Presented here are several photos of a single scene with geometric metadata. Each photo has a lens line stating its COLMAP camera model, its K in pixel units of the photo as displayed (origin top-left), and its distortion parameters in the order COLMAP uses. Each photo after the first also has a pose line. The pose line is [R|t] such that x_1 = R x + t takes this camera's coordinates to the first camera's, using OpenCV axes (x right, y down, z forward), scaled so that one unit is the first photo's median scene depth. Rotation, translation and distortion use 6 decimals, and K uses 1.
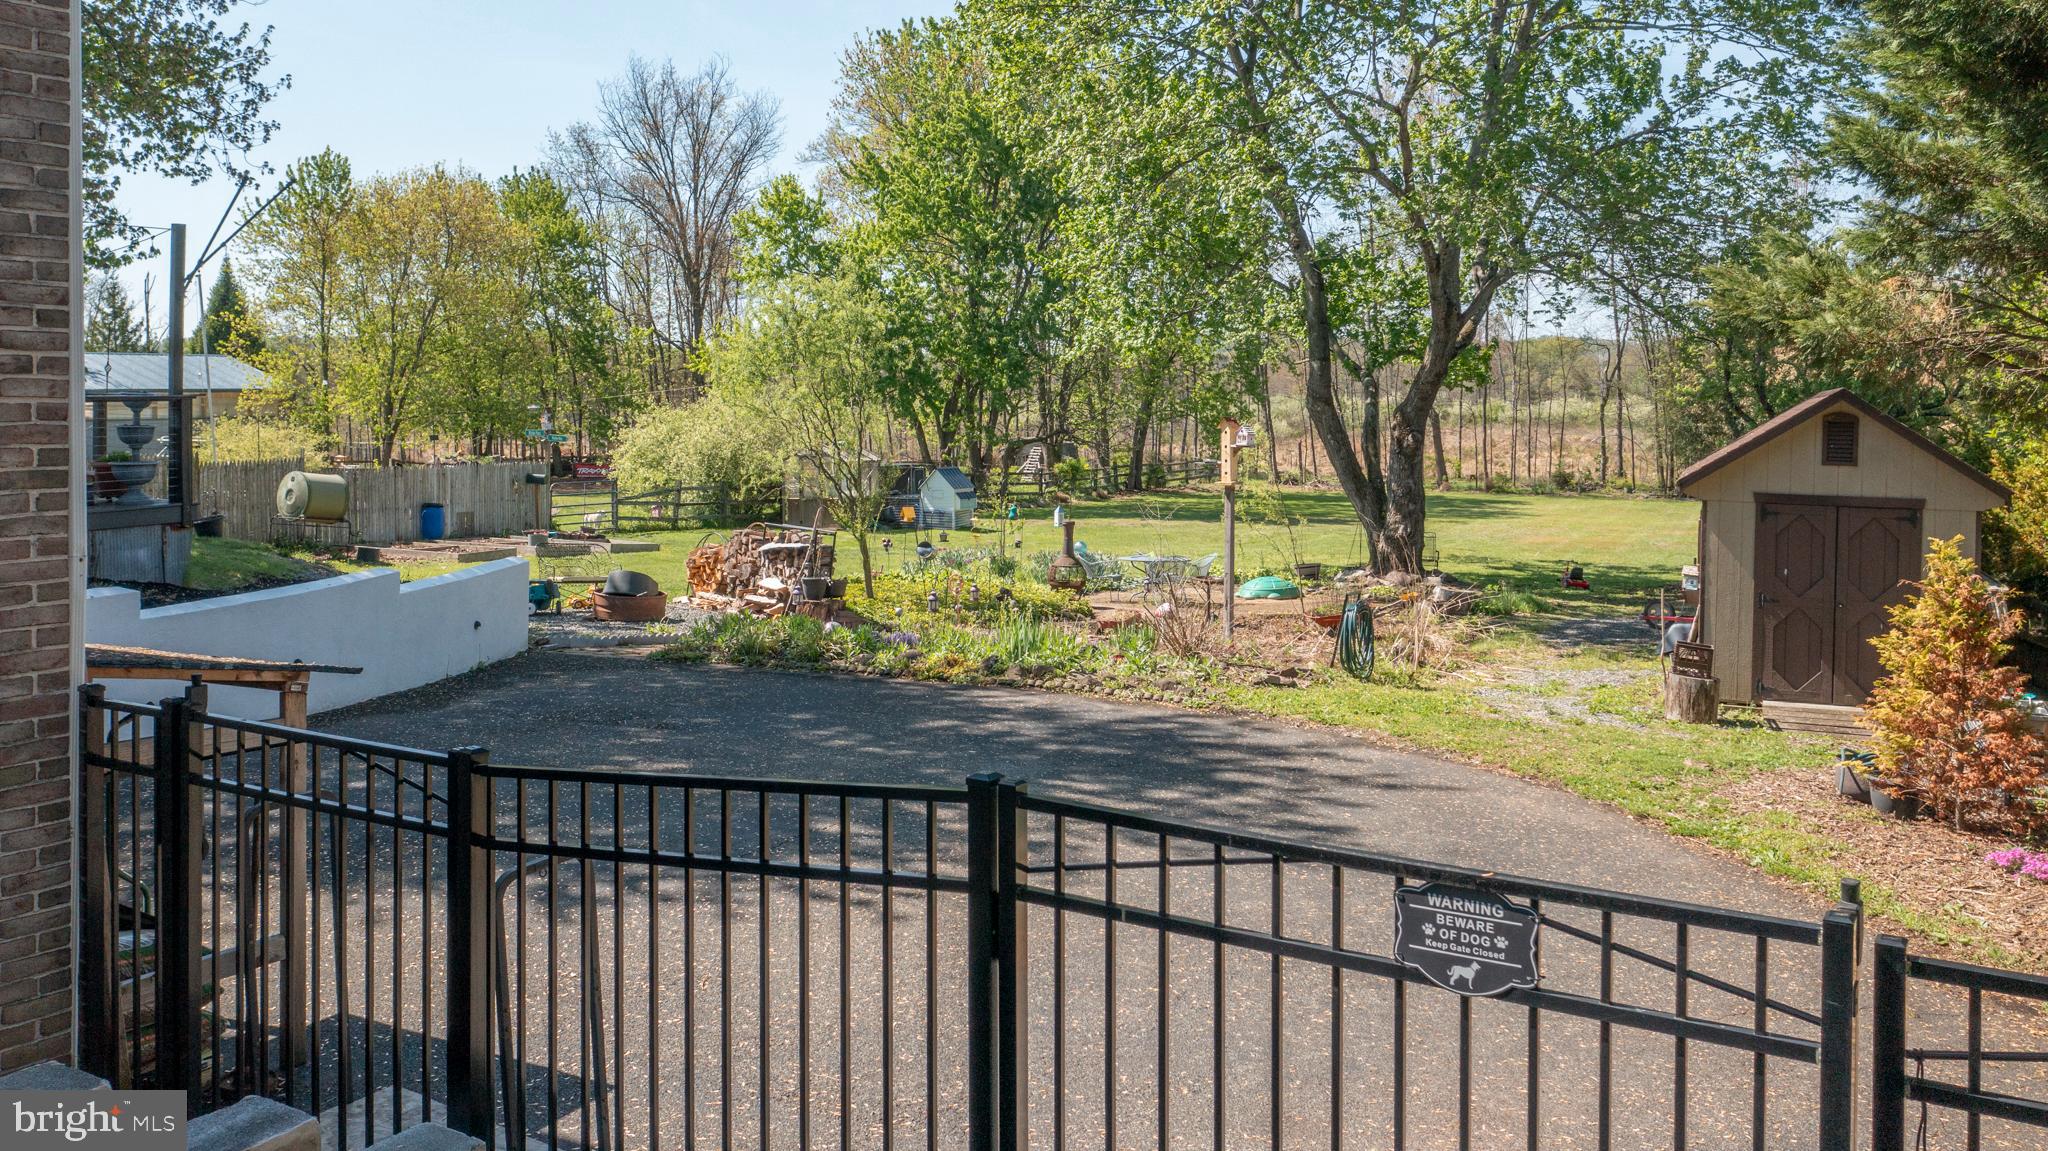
lens RADIAL K [[1652.0, 0, 1020.4], [0, 1652.0, 569.6], [0, 0, 1]] dist [0.021750, 0.000136]
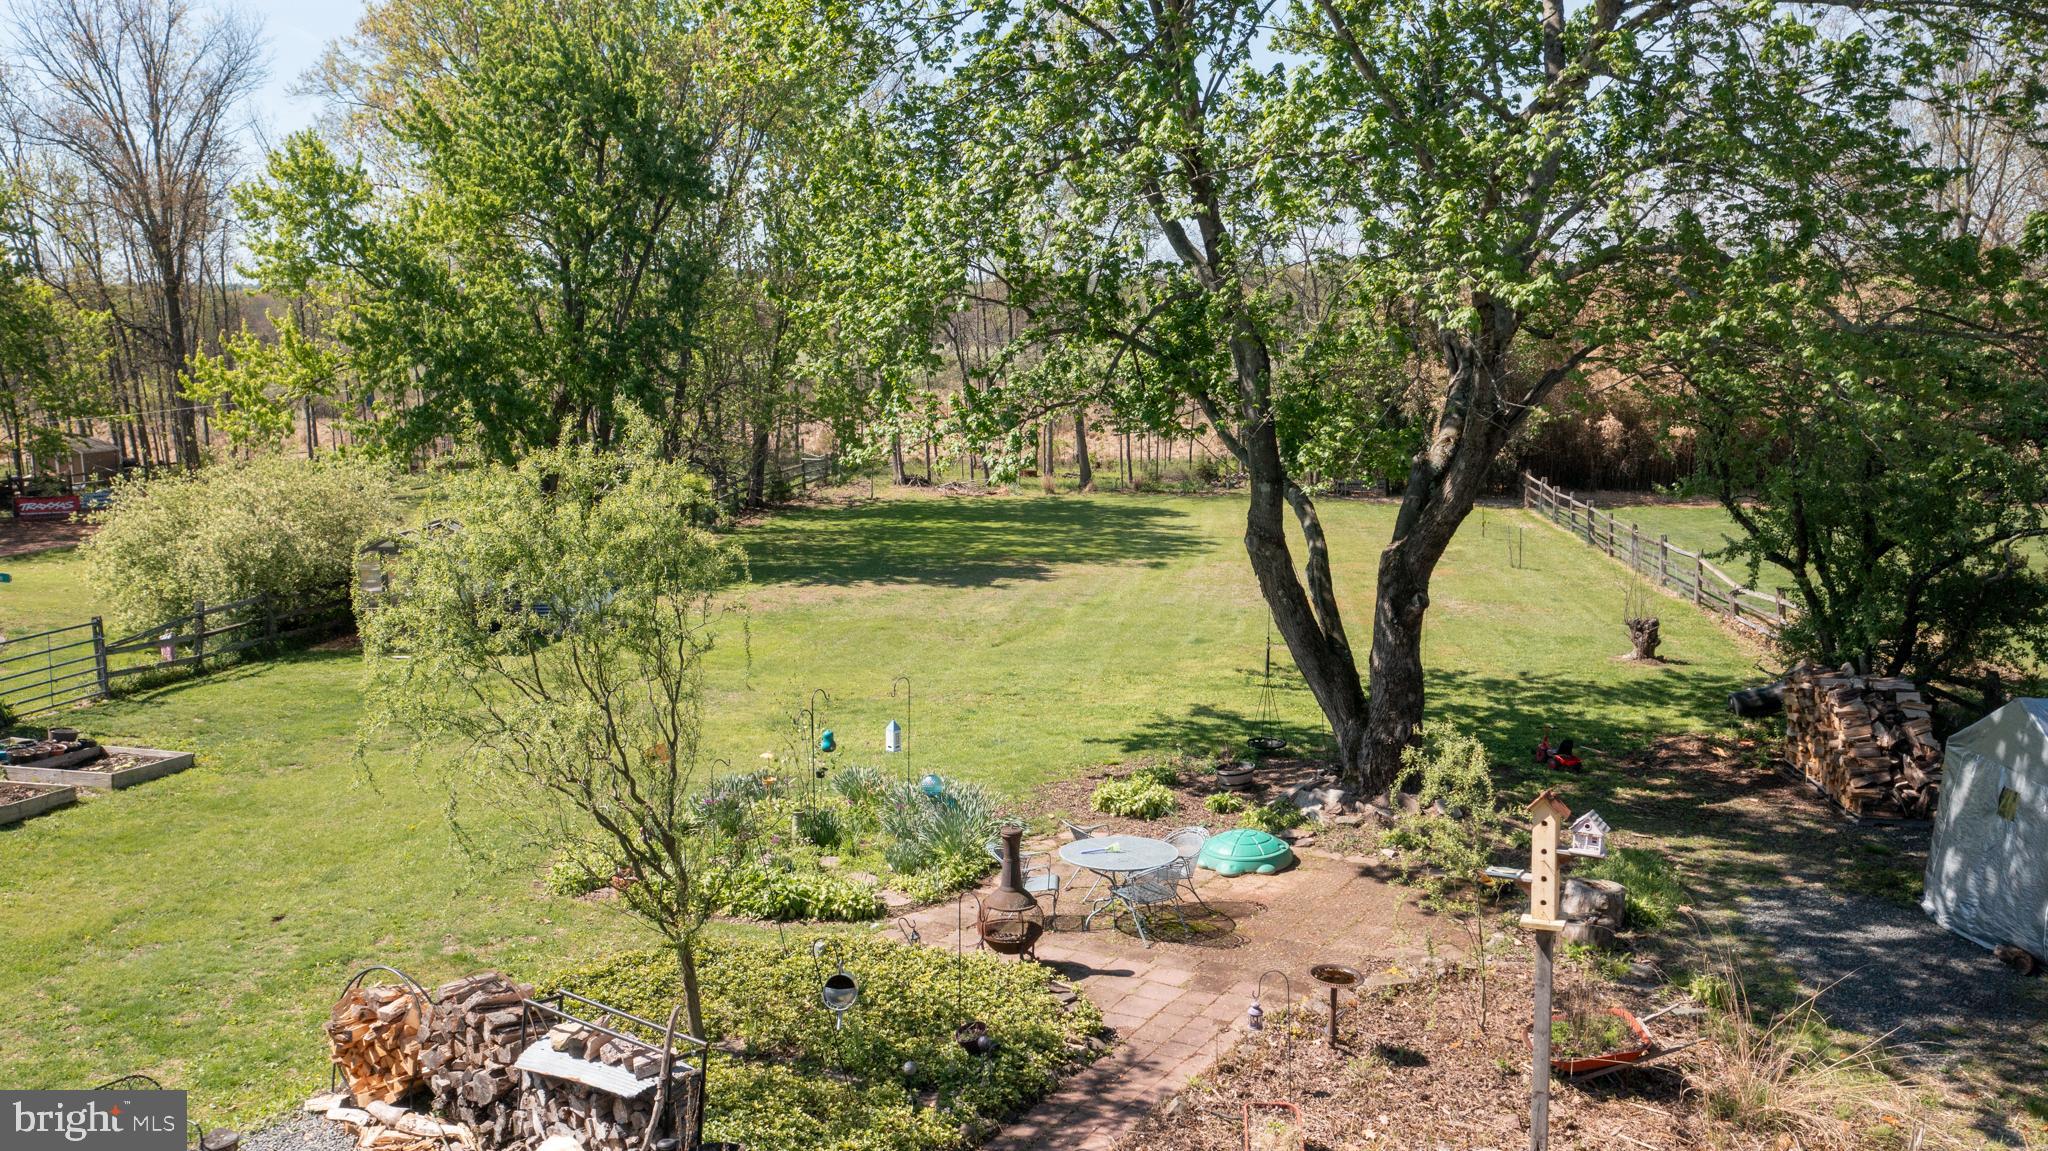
lens RADIAL K [[1652.0, 0, 1001.7], [0, 1652.0, 639.5], [0, 0, 1]] dist [0.021750, 0.000136]
pose [[0.962477, -0.058865, 0.264903, -0.038871], [0.038231, 0.995867, 0.082389, -0.045044], [-0.268658, -0.069170, 0.960749, 0.139507]]
